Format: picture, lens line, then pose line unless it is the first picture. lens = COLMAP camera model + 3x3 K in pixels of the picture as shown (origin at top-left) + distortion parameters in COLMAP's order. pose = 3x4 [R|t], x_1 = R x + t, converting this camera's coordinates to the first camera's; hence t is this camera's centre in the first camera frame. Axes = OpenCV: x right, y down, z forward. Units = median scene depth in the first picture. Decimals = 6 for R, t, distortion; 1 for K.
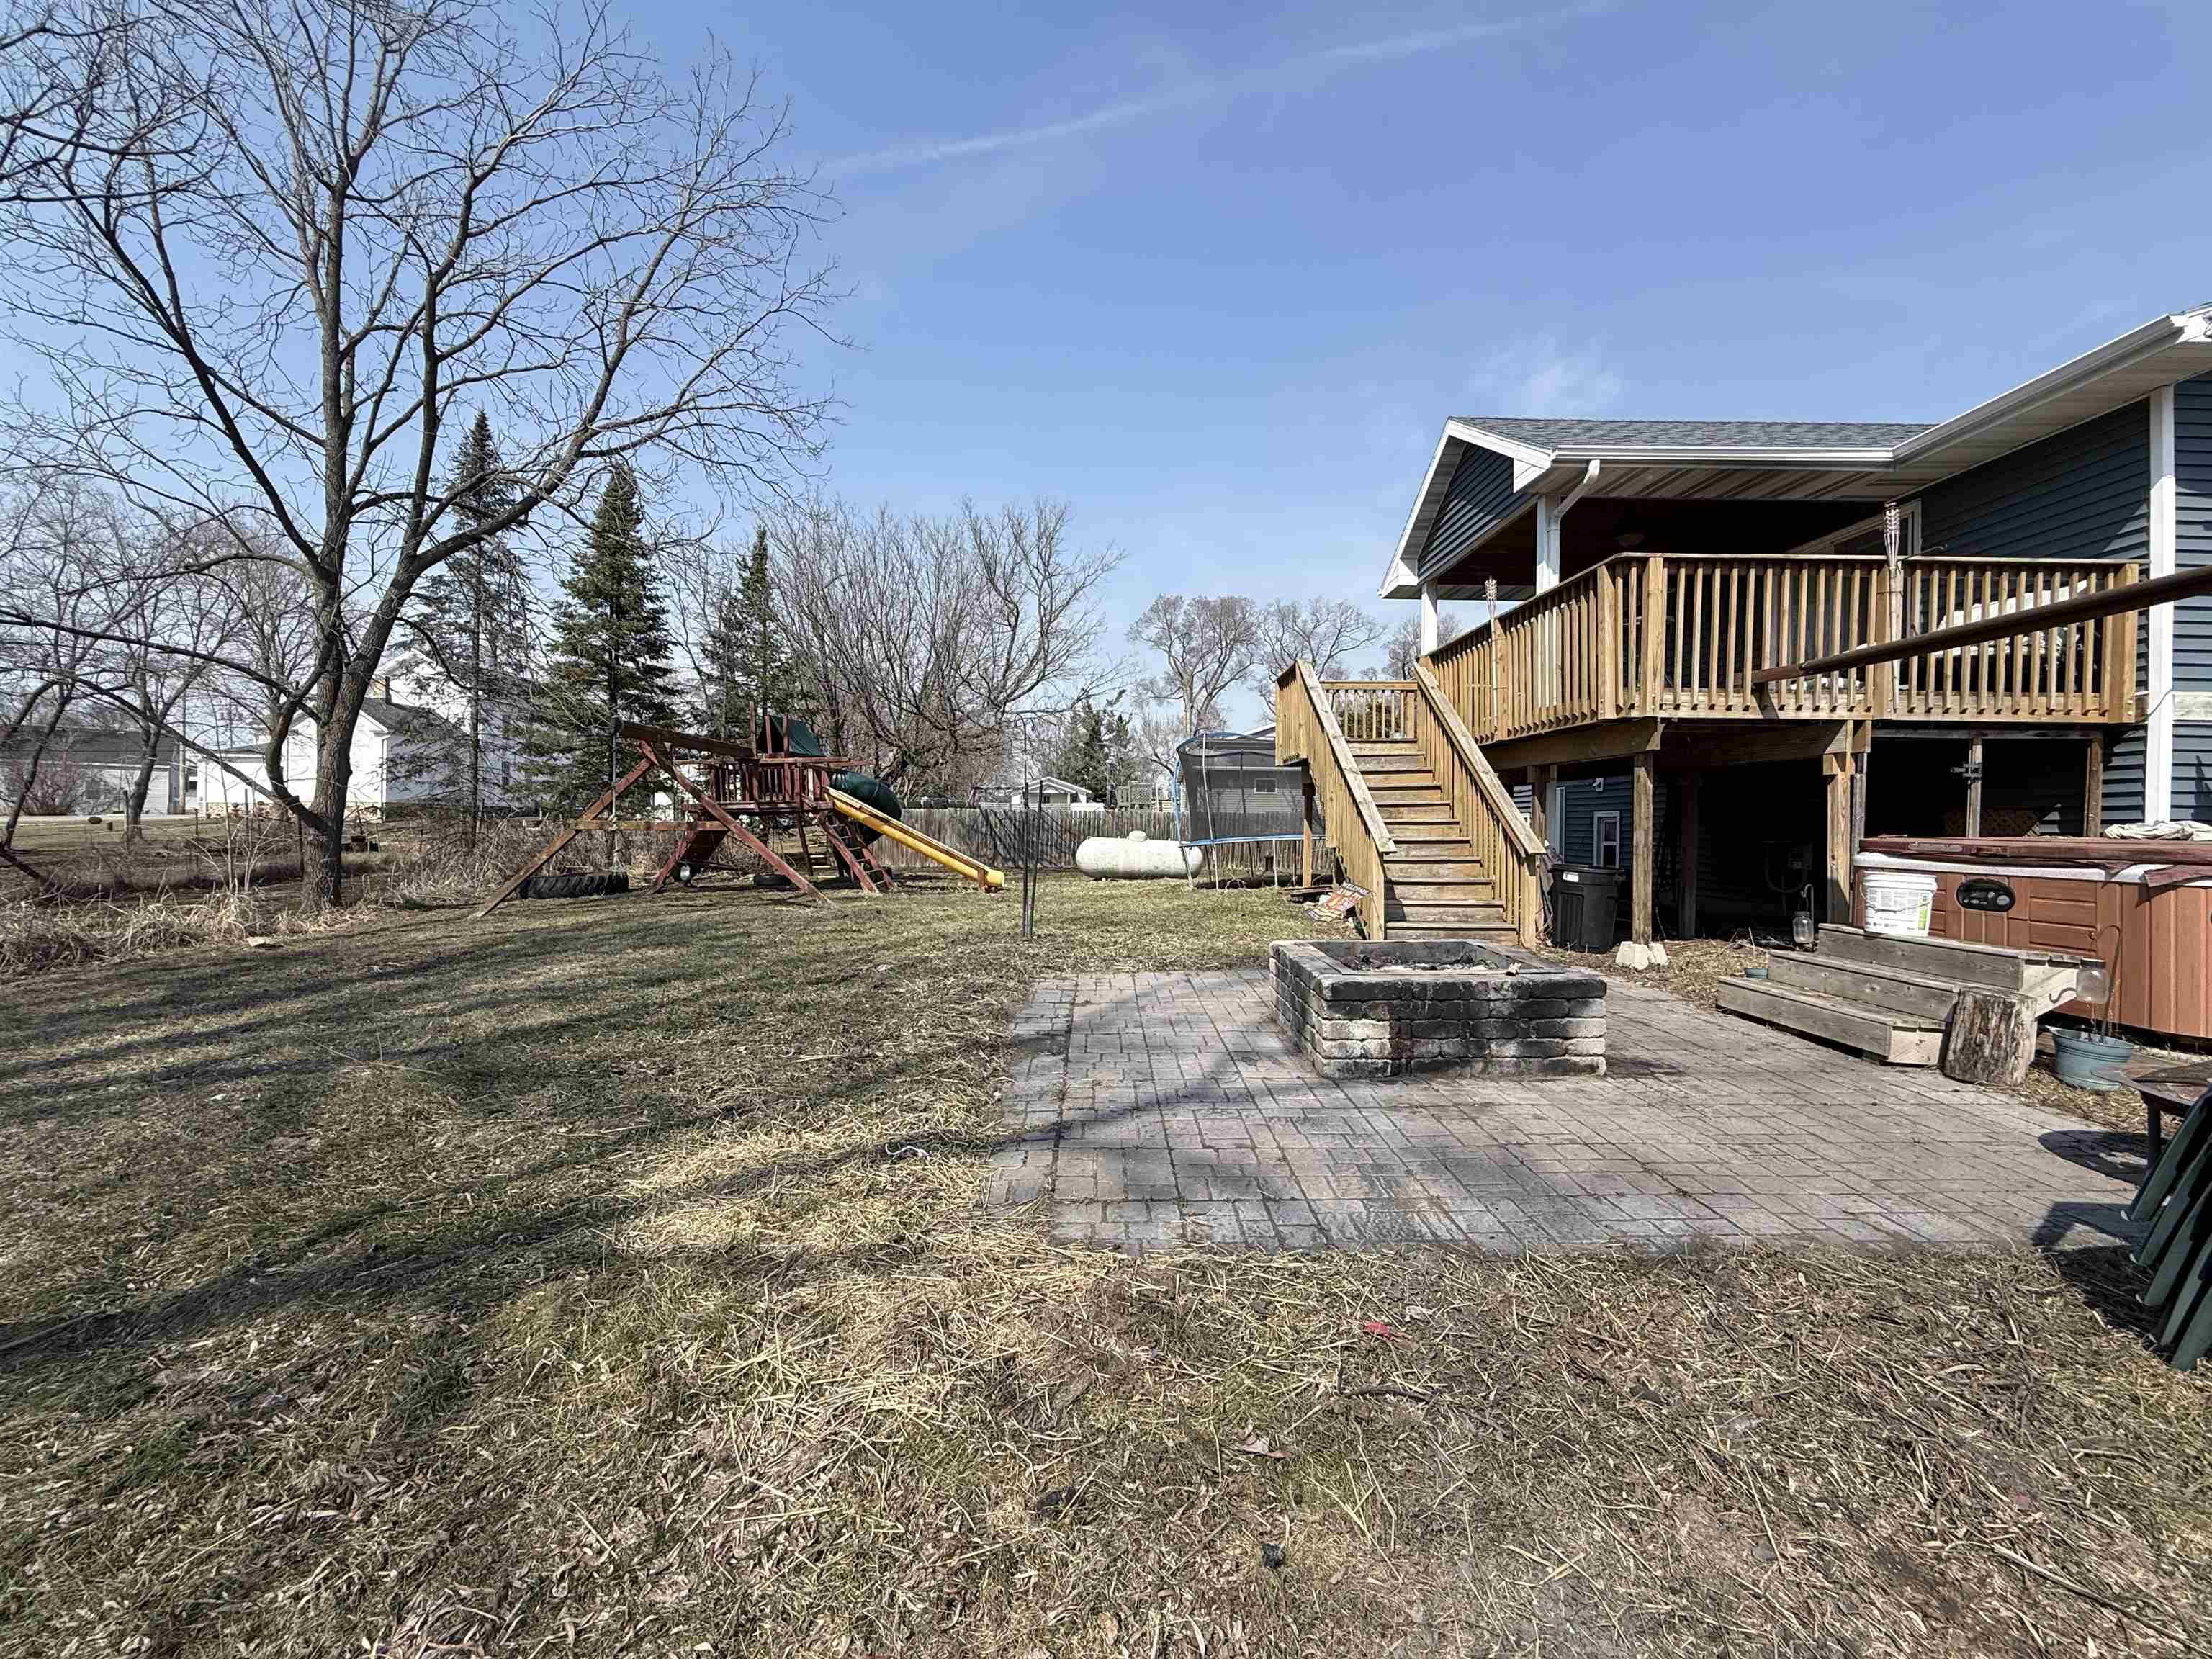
lens RADIAL K [[880.4, 0, 1102.8], [0, 880.4, 834.4], [0, 0, 1]] dist [-0.000247, 0.000607]
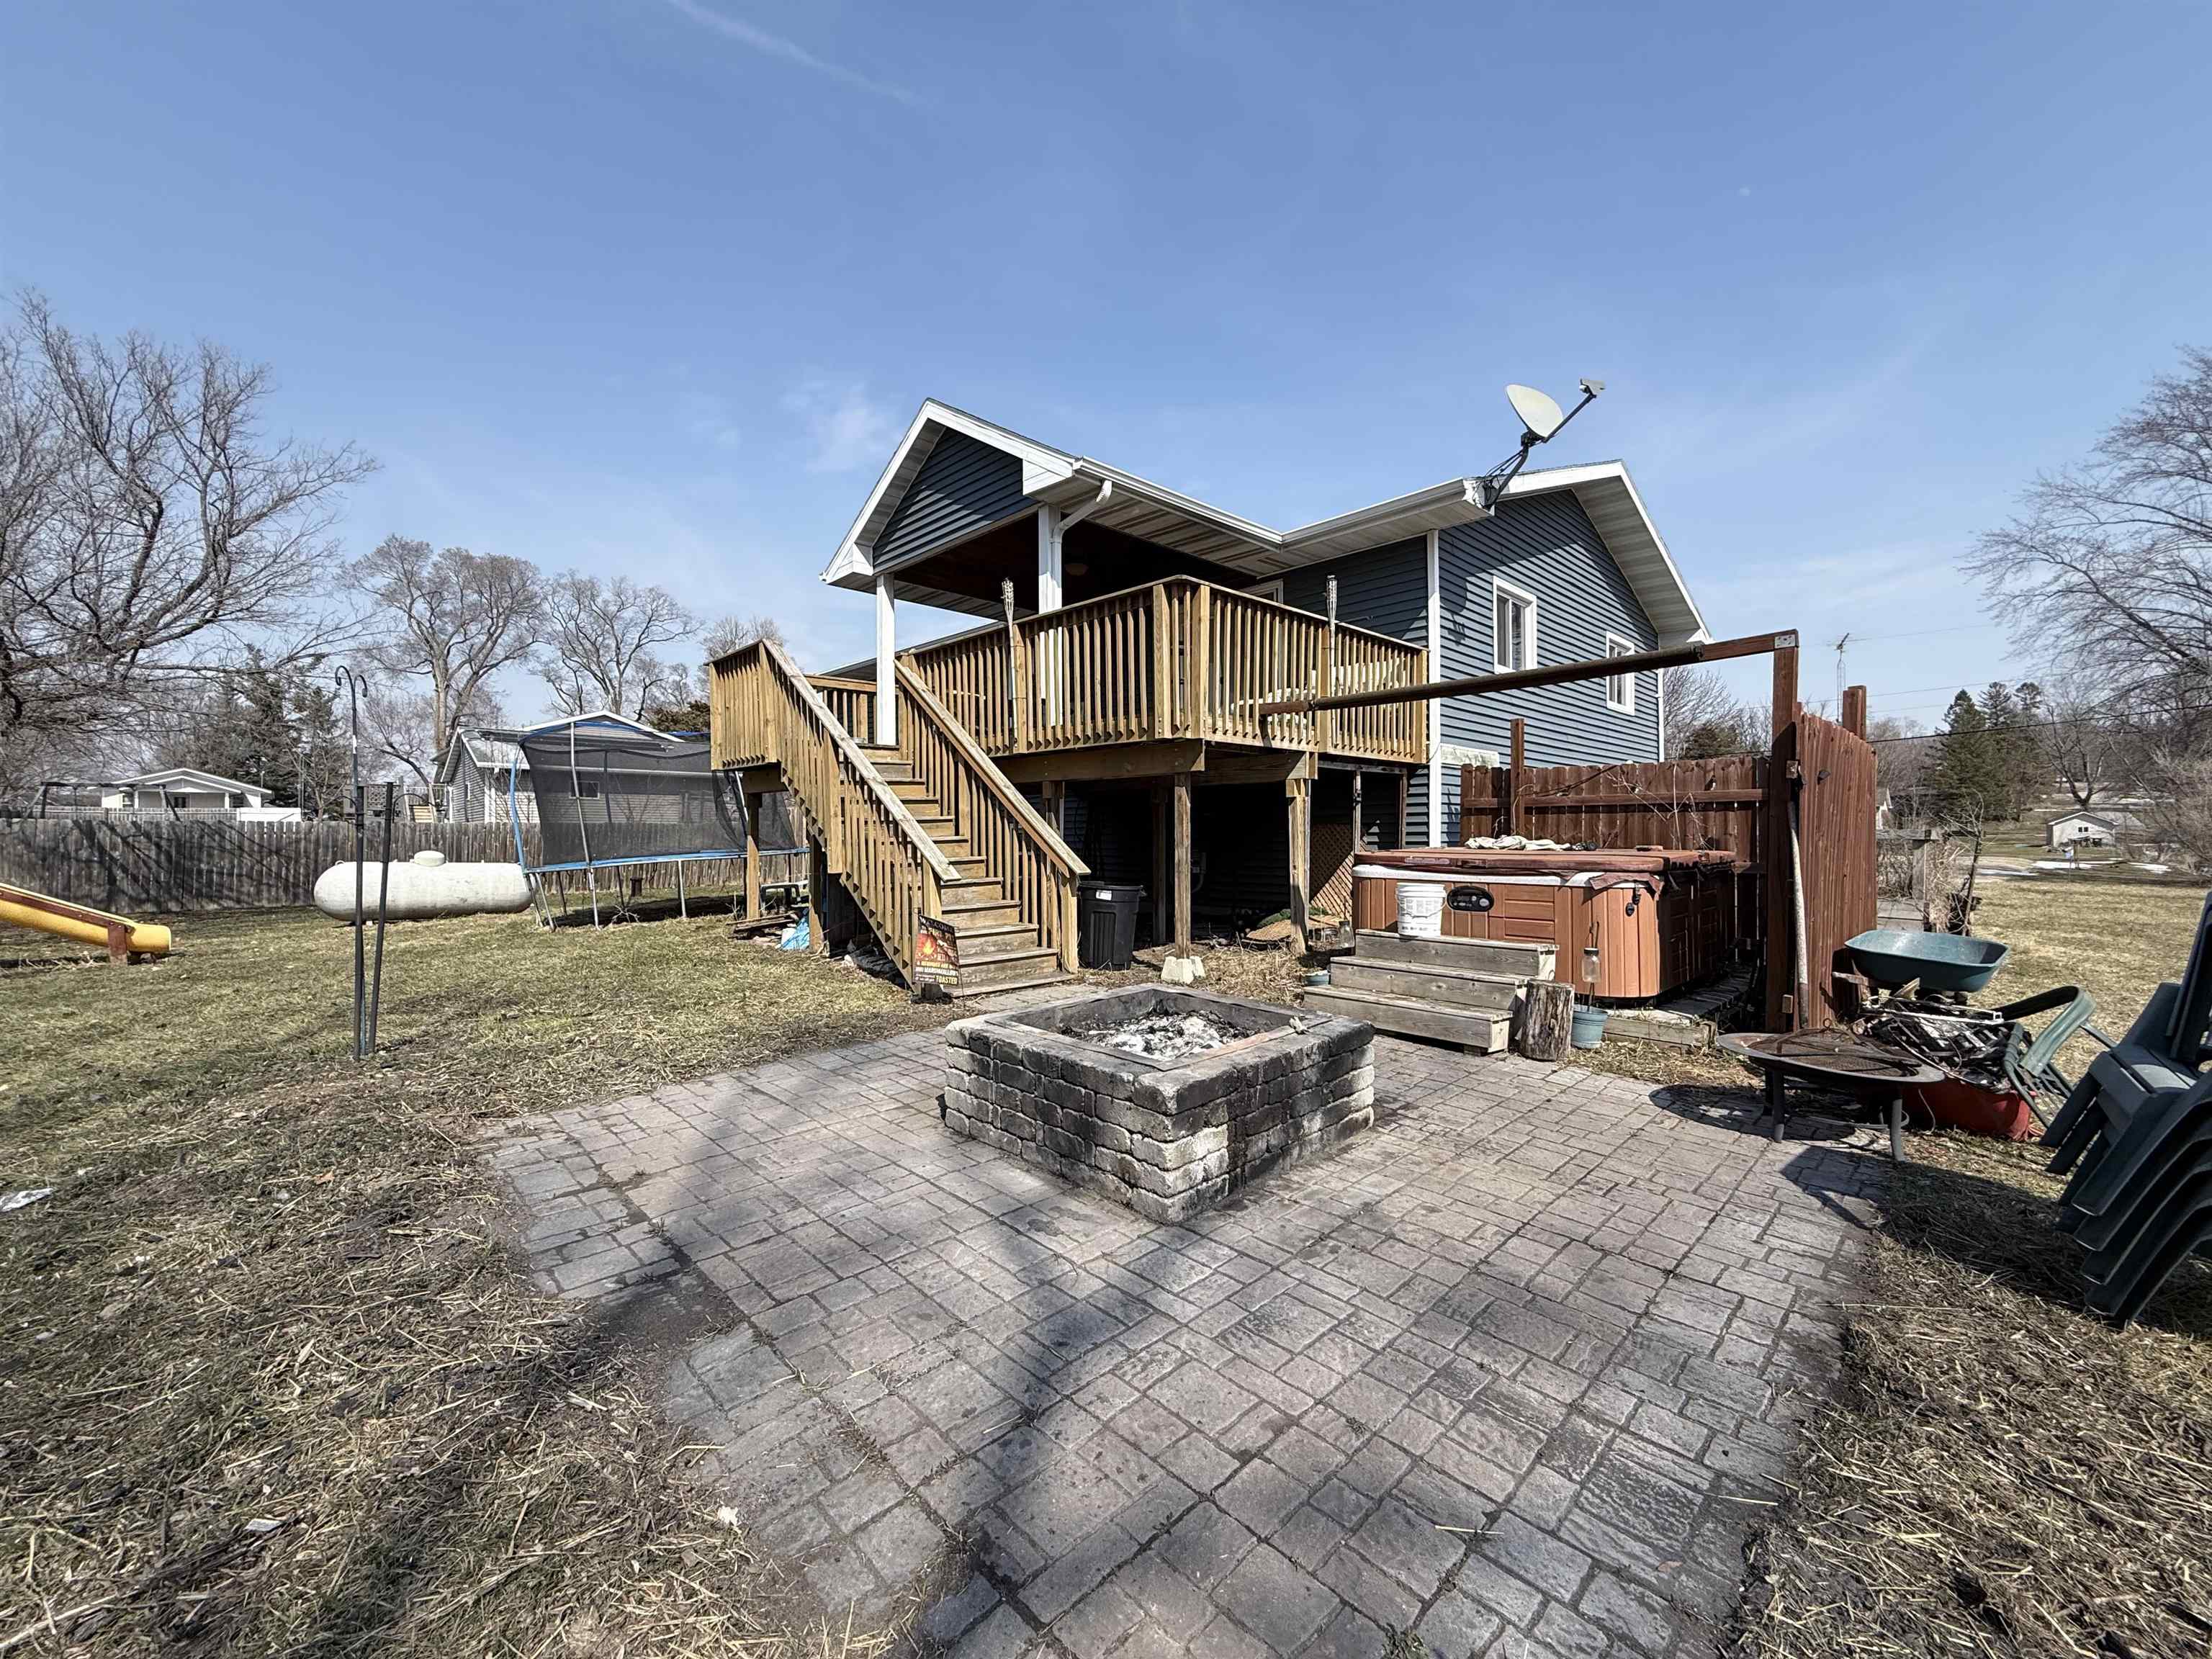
lens RADIAL K [[880.4, 0, 1106.4], [0, 880.4, 827.9], [0, 0, 1]] dist [-0.000247, 0.000607]
pose [[0.727035, -0.009928, 0.686529, -0.166683], [0.019275, 0.999796, -0.005954, -0.024546], [-0.686330, 0.017562, 0.727078, 0.322174]]
